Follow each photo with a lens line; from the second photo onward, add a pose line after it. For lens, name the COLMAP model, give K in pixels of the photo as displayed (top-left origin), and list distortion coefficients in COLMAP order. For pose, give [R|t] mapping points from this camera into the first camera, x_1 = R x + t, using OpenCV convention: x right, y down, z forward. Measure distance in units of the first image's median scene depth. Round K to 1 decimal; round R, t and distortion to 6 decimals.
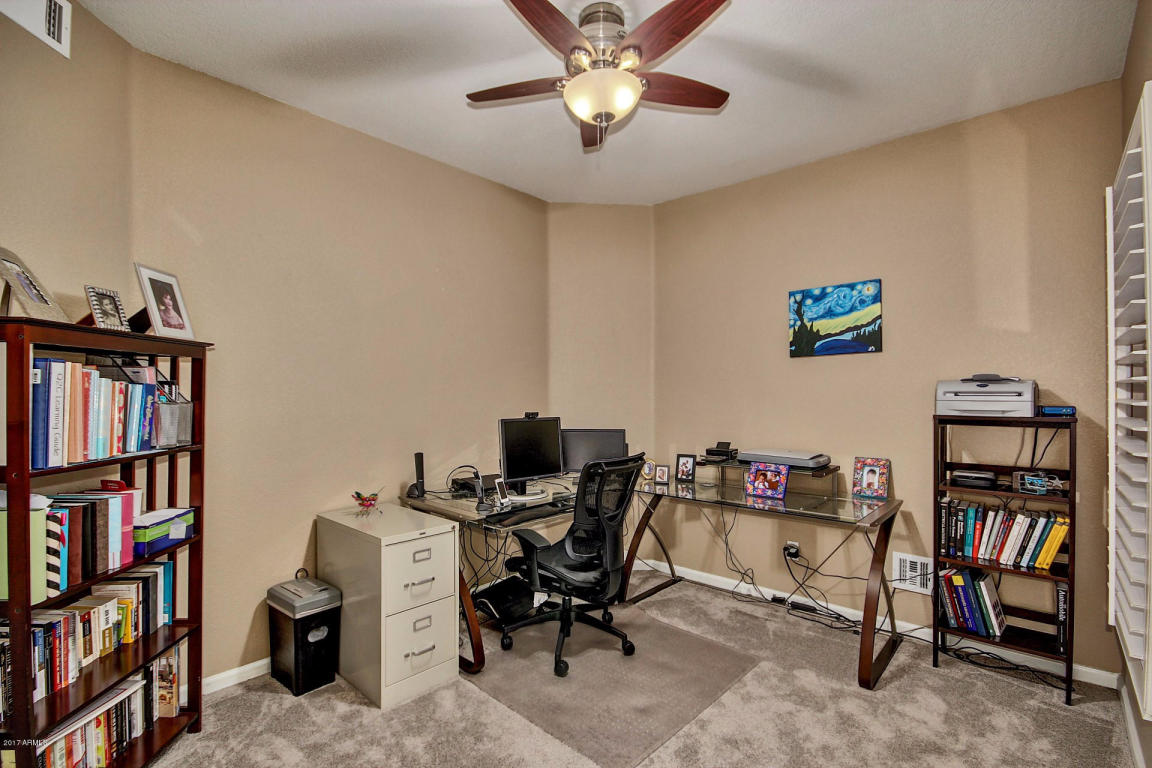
lens RADIAL K [[524.1, 0, 574.5], [0, 524.1, 391.0], [0, 0, 1]] dist [0.015437, -0.015207]
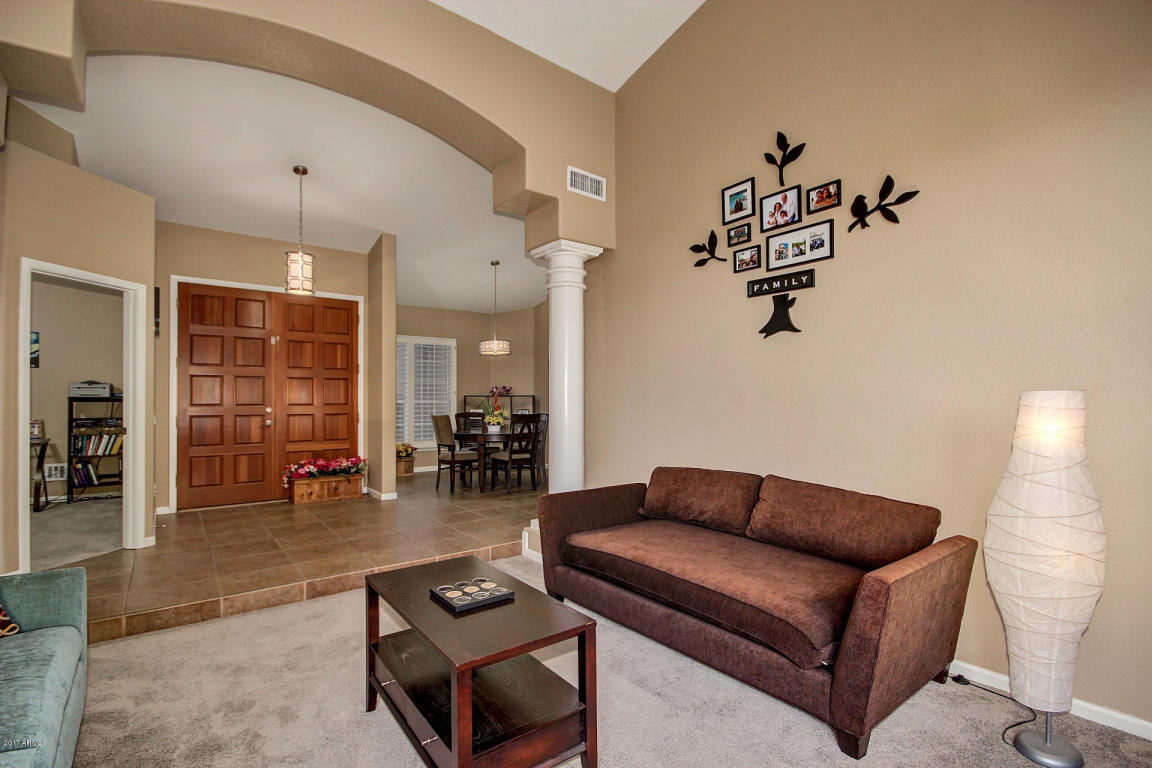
lens RADIAL K [[526.7, 0, 581.1], [0, 526.7, 396.1], [0, 0, 1]] dist [0.017659, -0.017500]
pose [[0.175749, -0.003482, 0.984429, -1.214731], [-0.005890, 0.999972, 0.004589, 0.017032], [-0.984417, -0.006605, 0.175724, -1.646905]]
